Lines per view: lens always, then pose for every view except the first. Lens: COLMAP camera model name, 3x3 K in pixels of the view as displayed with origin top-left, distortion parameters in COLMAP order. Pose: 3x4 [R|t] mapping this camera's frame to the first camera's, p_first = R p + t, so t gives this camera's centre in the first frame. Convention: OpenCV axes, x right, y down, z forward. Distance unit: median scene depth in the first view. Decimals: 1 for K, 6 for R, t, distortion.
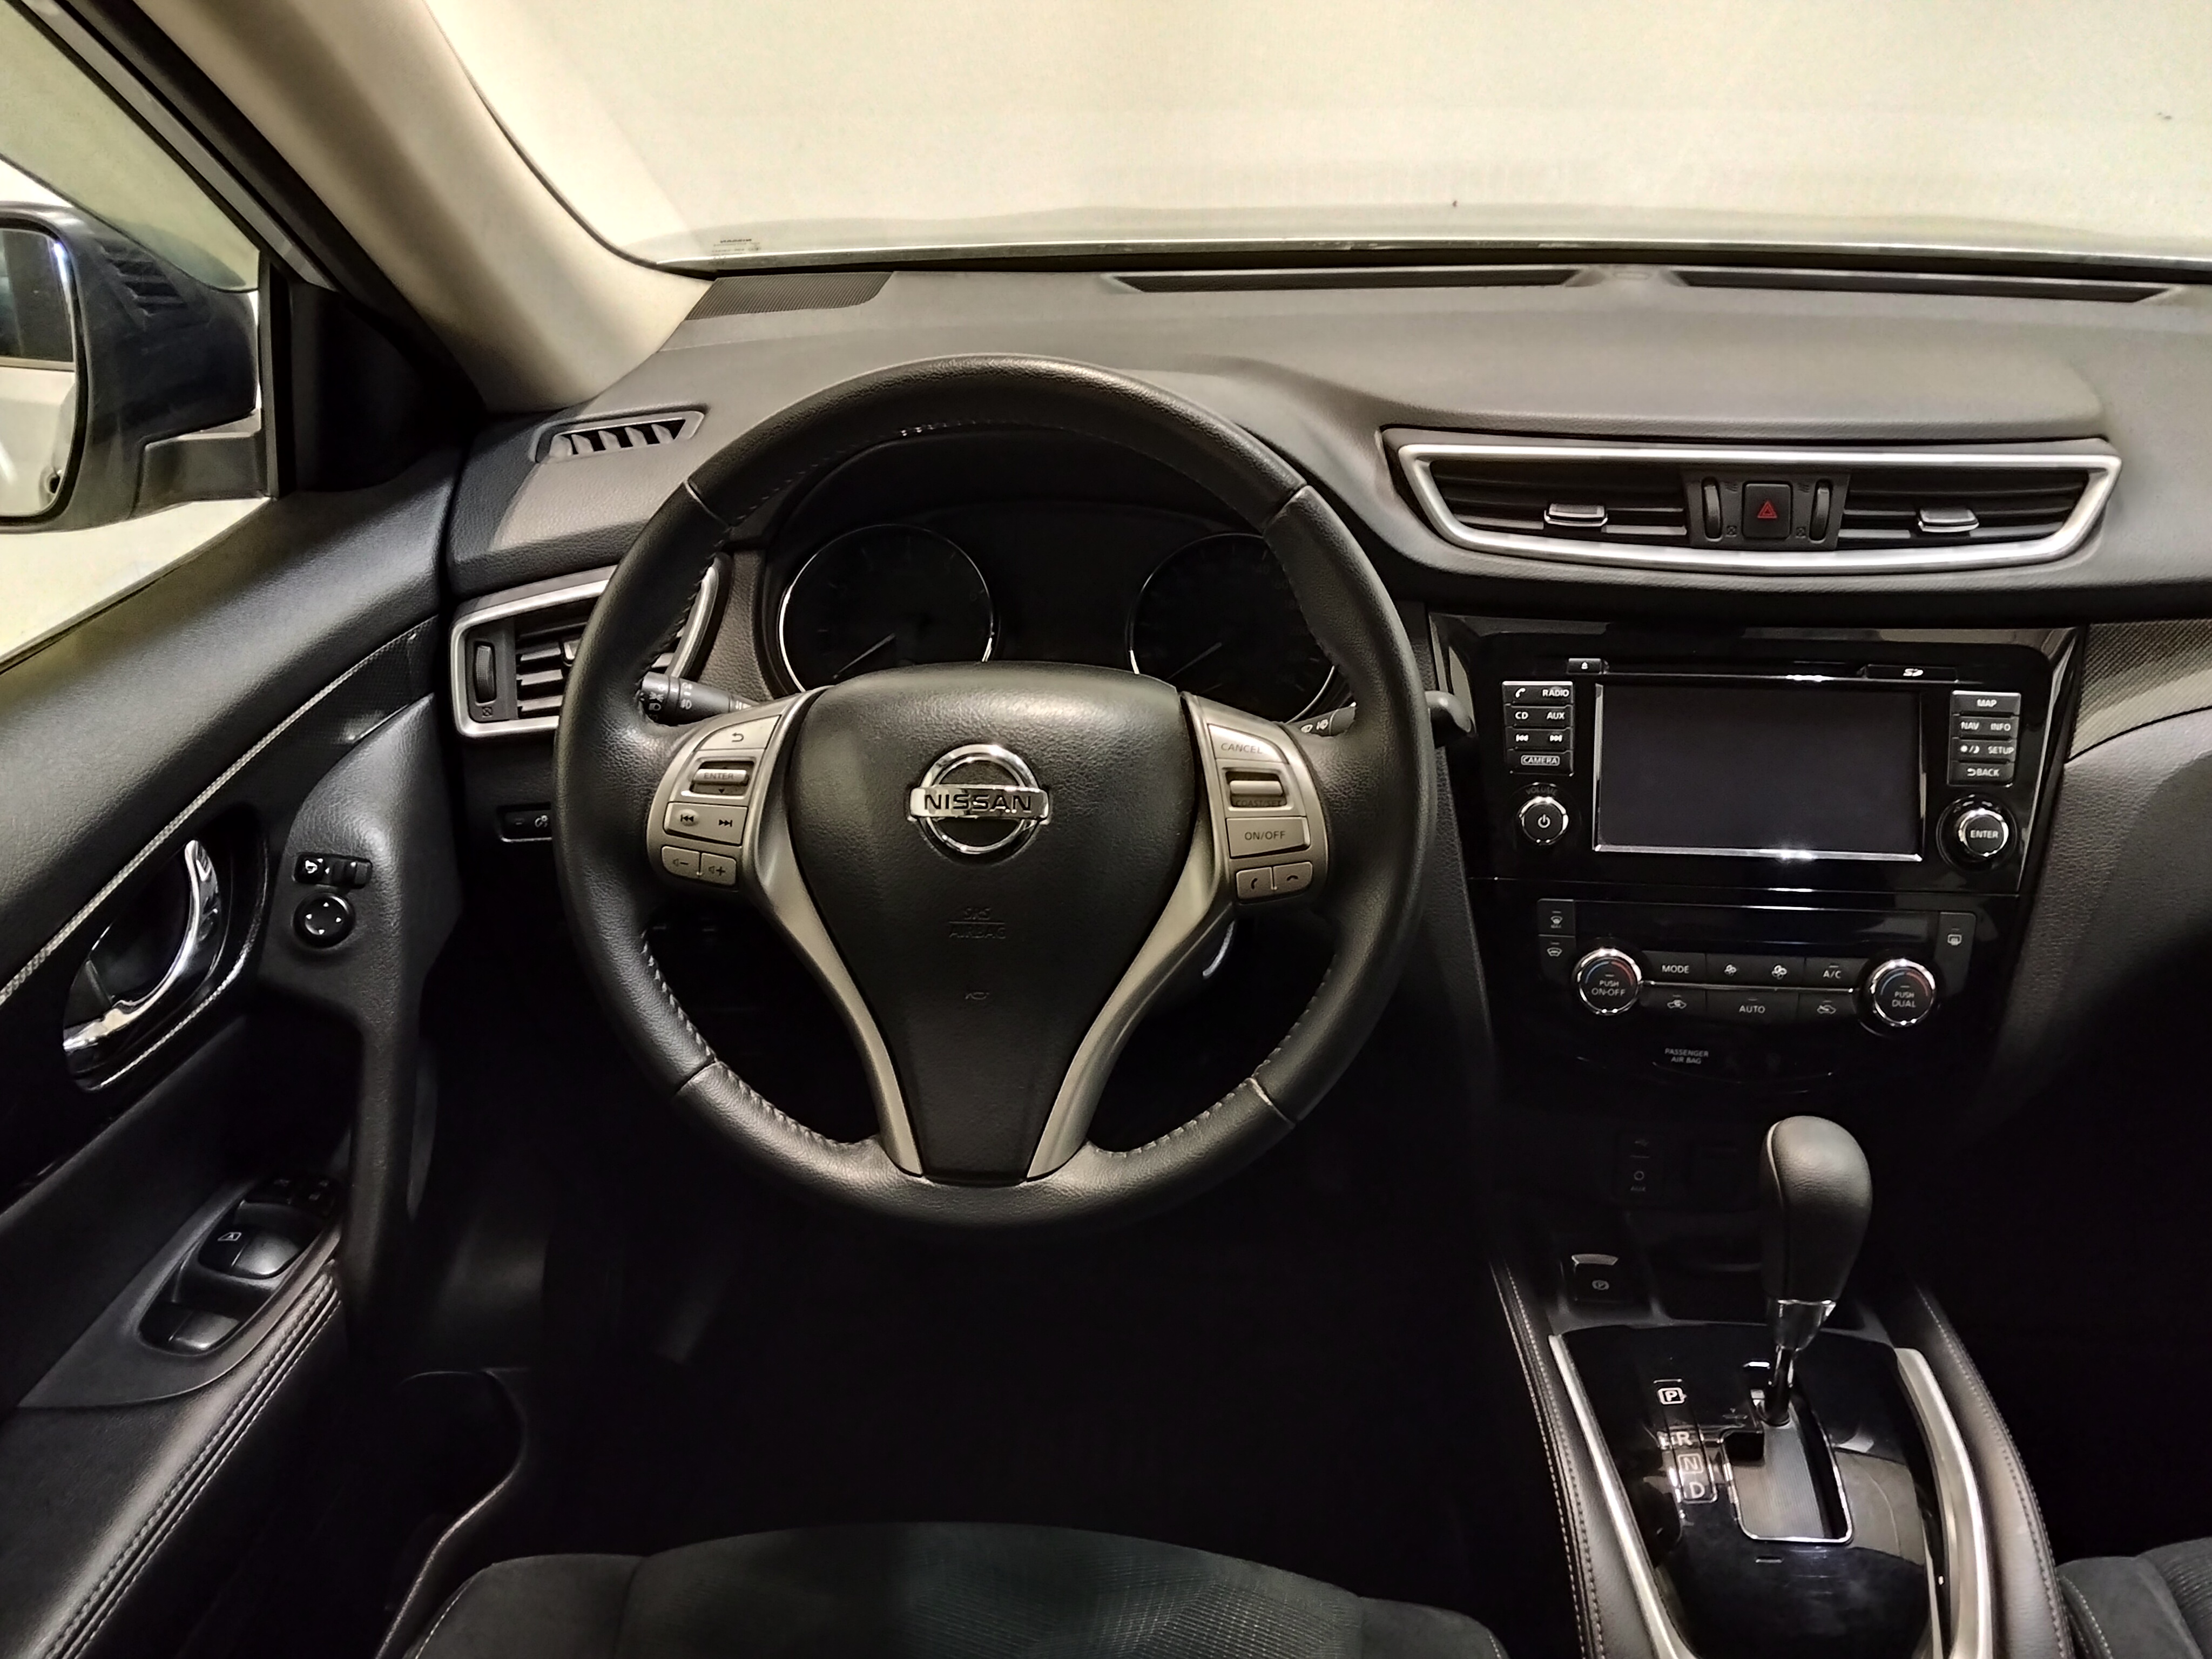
lens RADIAL K [[1671.2, 0, 1113.4], [0, 1671.2, 865.5], [0, 0, 1]] dist [0.072172, -0.166075]
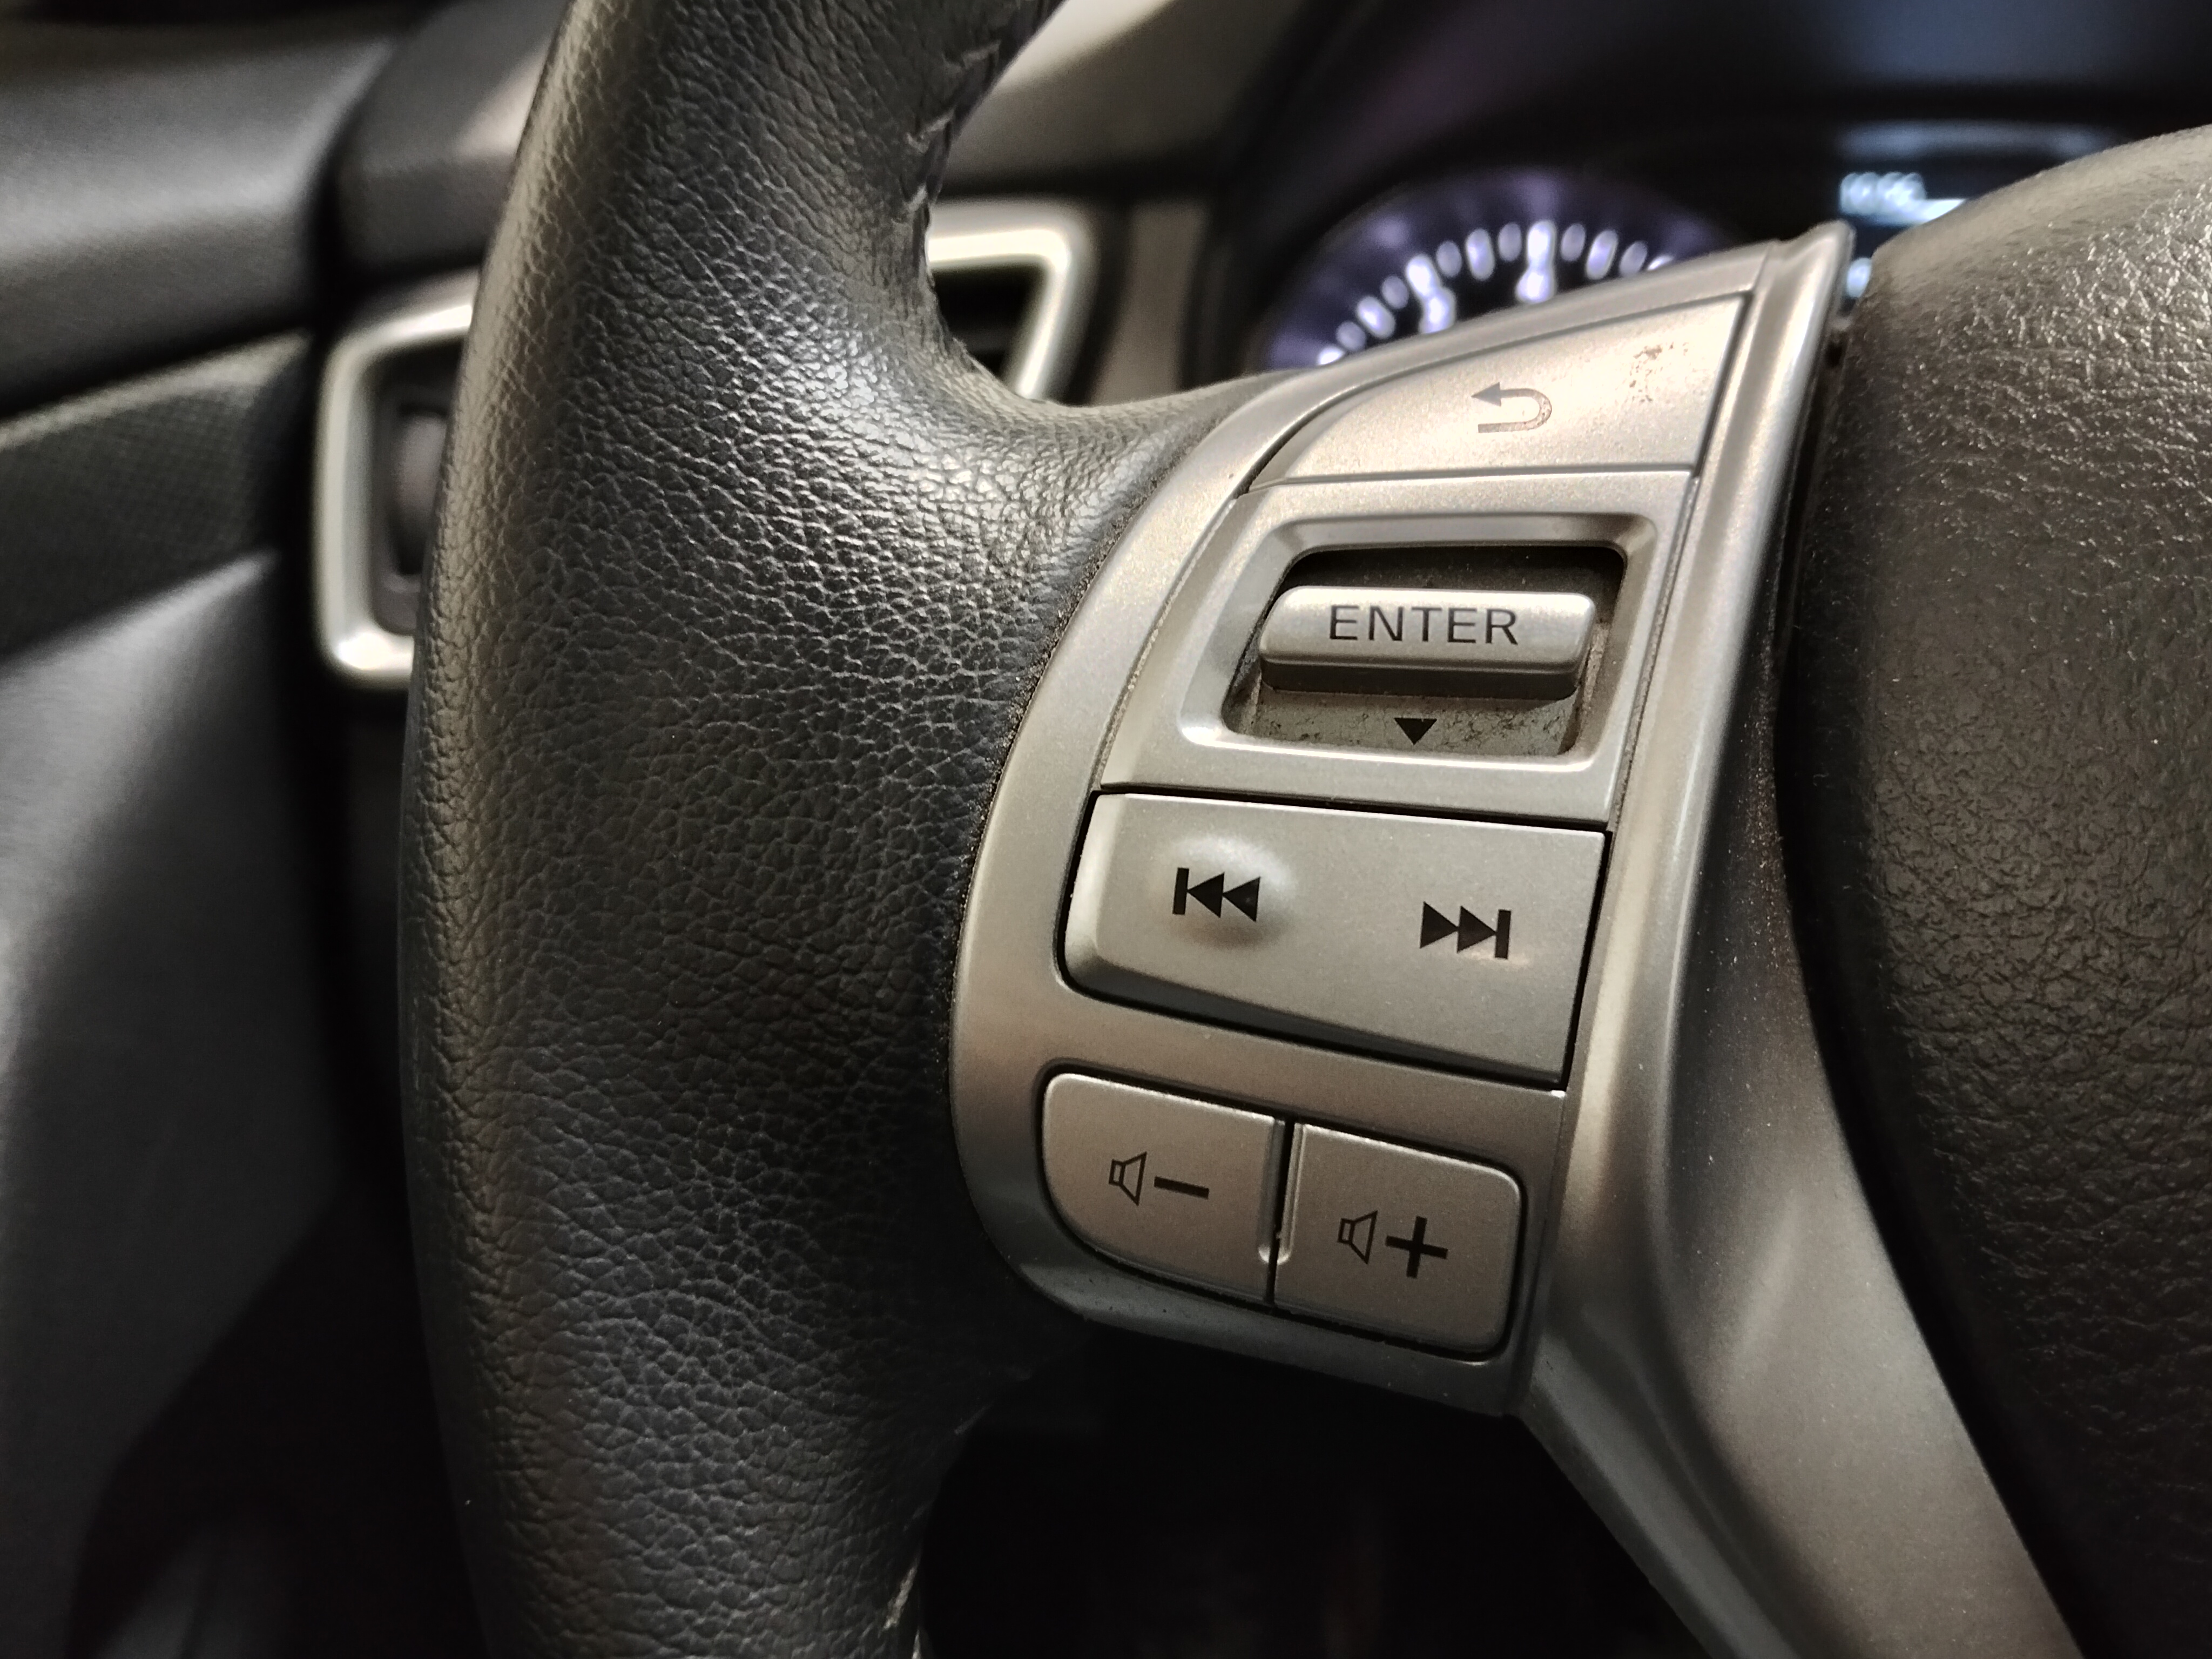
lens RADIAL K [[1671.2, 0, 1113.4], [0, 1671.2, 865.5], [0, 0, 1]] dist [0.072172, -0.166075]
pose [[0.995219, 0.018017, -0.095998, -0.206065], [-0.026813, 0.995477, -0.091142, -0.013695], [0.093921, 0.093281, 0.991200, 0.702800]]
